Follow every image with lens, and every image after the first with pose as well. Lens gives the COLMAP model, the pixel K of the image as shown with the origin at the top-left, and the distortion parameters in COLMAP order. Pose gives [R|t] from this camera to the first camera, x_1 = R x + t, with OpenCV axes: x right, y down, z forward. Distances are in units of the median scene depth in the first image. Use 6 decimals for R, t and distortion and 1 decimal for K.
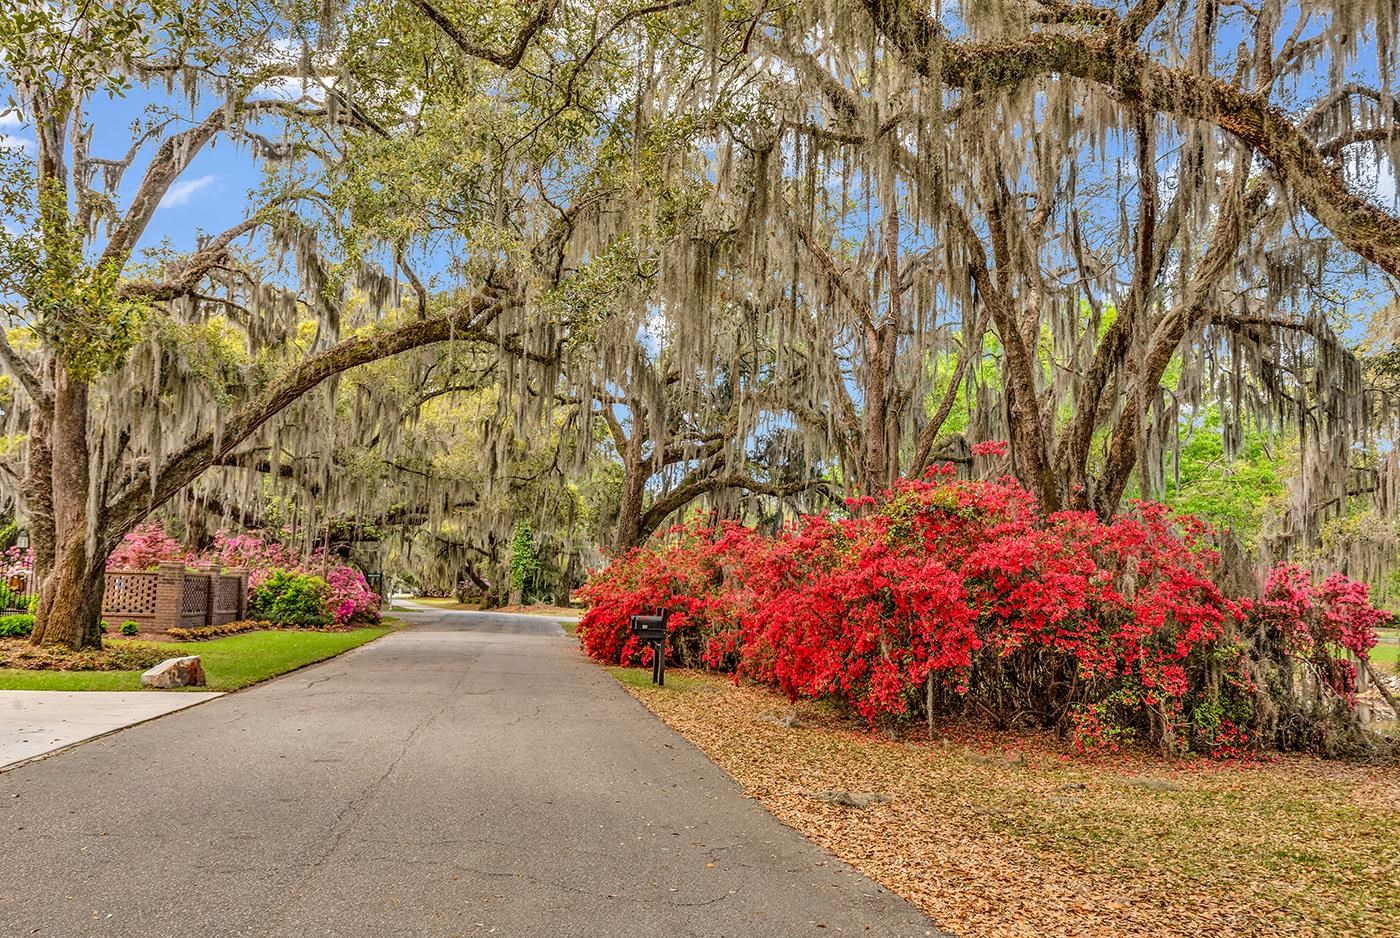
lens RADIAL K [[1193.2, 0, 695.9], [0, 1193.2, 467.2], [0, 0, 1]] dist [0.005550, -0.013456]
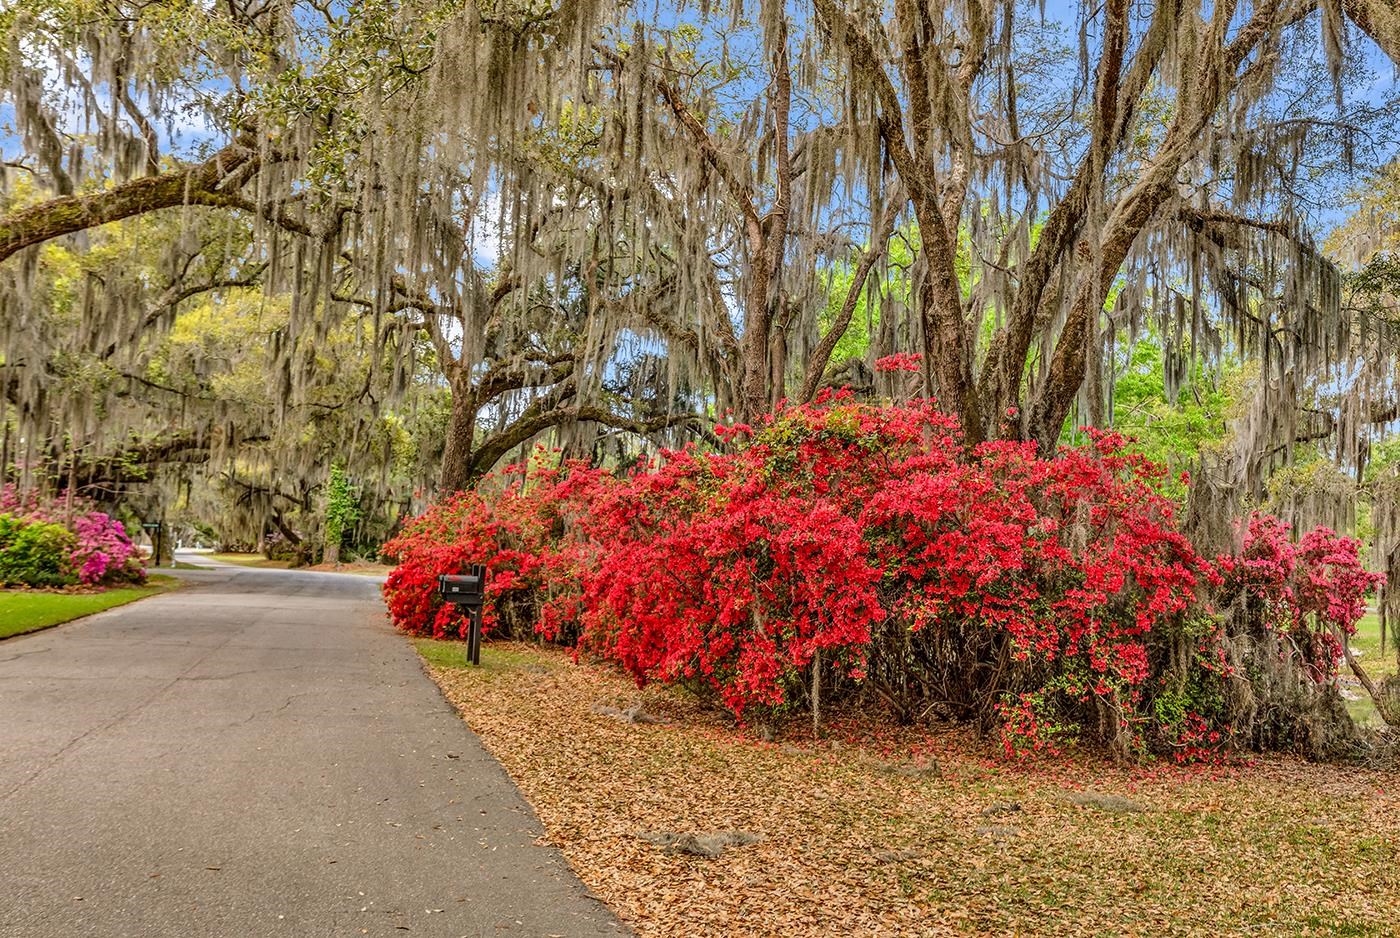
lens RADIAL K [[1331.0, 0, 702.0], [0, 1331.0, 469.1], [0, 0, 1]] dist [0.007214, 0.000000]
pose [[0.994358, 0.013880, 0.105168, 0.025441], [-0.018374, 0.998954, 0.041882, 0.017179], [-0.104476, -0.043578, 0.993572, 0.132636]]
